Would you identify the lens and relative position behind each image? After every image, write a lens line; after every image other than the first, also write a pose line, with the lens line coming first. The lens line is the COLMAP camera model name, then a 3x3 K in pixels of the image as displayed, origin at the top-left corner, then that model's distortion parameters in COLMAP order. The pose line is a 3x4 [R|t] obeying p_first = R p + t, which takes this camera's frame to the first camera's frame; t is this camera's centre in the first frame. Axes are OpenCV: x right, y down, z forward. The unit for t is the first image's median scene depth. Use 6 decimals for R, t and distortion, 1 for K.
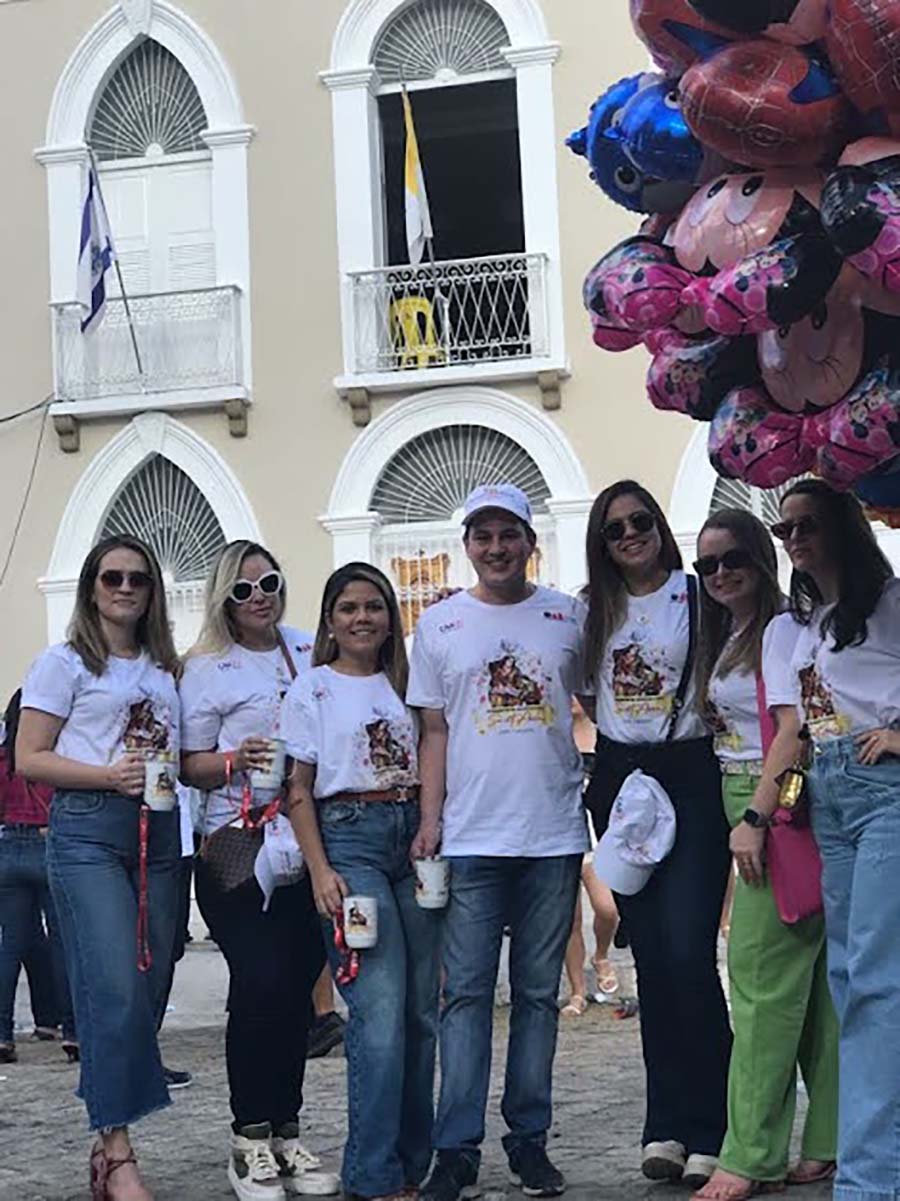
lens RADIAL K [[2133.2, 0, 457.1], [0, 2133.2, 592.8], [0, 0, 1]] dist [0.132134, 0.000000]
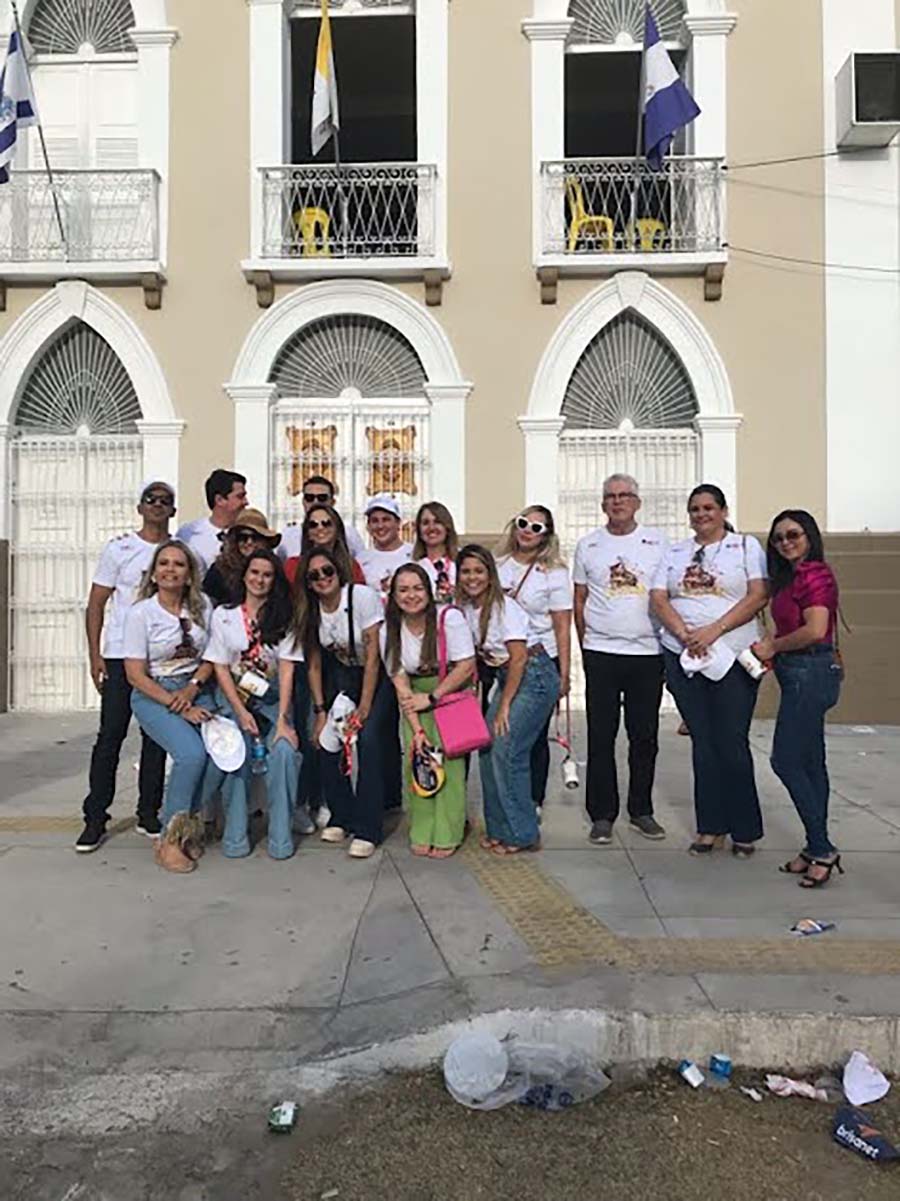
lens RADIAL K [[1044.1, 0, 460.6], [0, 1044.1, 591.8], [0, 0, 1]] dist [0.068300, -0.063378]
pose [[0.985761, 0.049549, 0.160688, -0.024167], [-0.062558, 0.995072, 0.076934, 0.023321], [-0.156084, -0.085891, 0.984002, 0.419832]]
